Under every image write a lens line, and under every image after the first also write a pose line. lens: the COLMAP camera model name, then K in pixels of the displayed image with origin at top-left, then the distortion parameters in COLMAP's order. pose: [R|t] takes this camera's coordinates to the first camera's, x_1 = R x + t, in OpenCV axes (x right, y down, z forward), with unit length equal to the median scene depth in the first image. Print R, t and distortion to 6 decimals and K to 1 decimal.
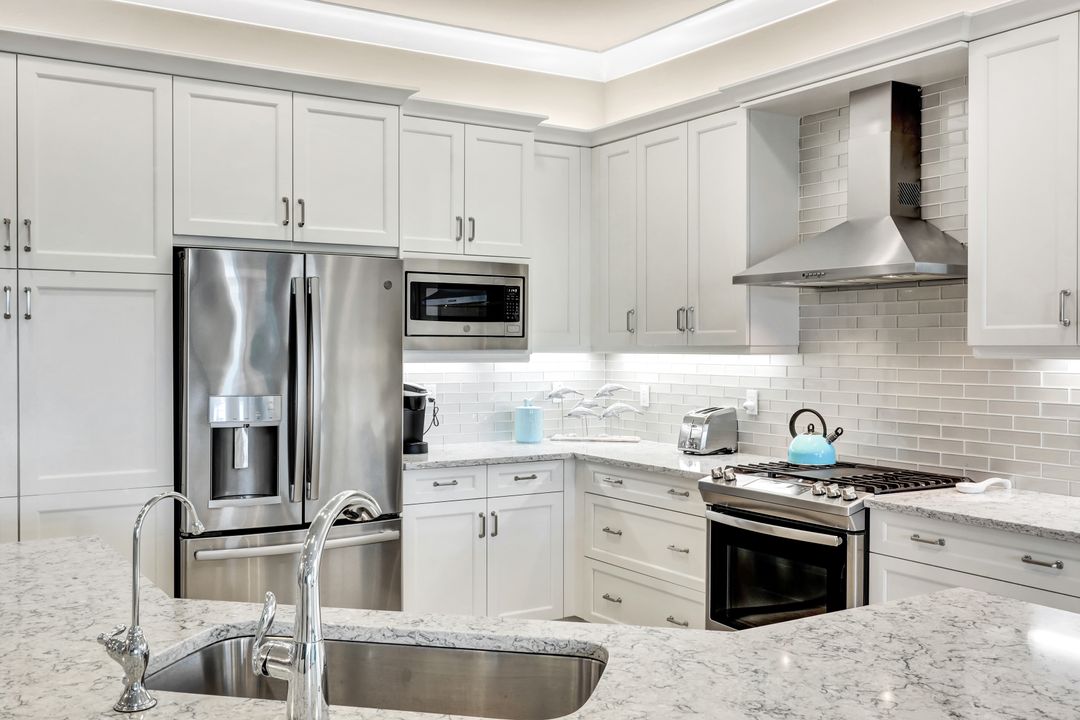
lens RADIAL K [[1037.9, 0, 536.3], [0, 1037.9, 339.2], [0, 0, 1]] dist [0.037685, 0.000000]
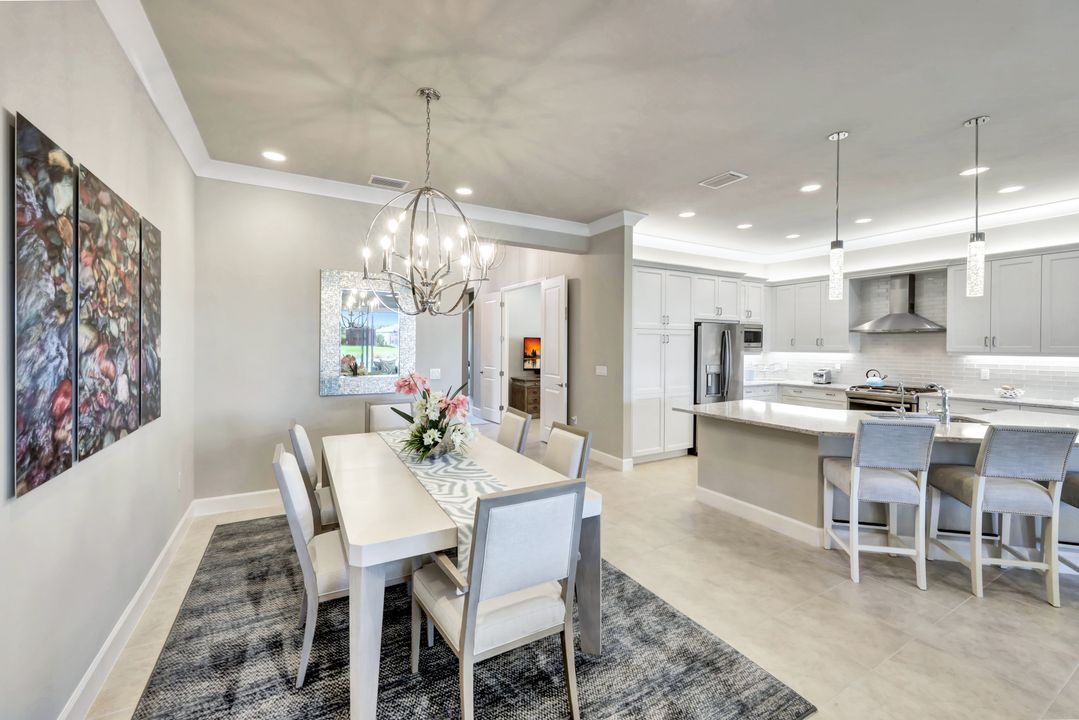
lens RADIAL K [[439.0, 0, 536.4], [0, 439.0, 345.8], [0, 0, 1]] dist [0.000995, 0.000109]
pose [[0.999087, 0.001627, -0.042692, -0.722794], [-0.001317, 0.999973, 0.007277, -0.017387], [0.042703, -0.007214, 0.999062, -0.432906]]
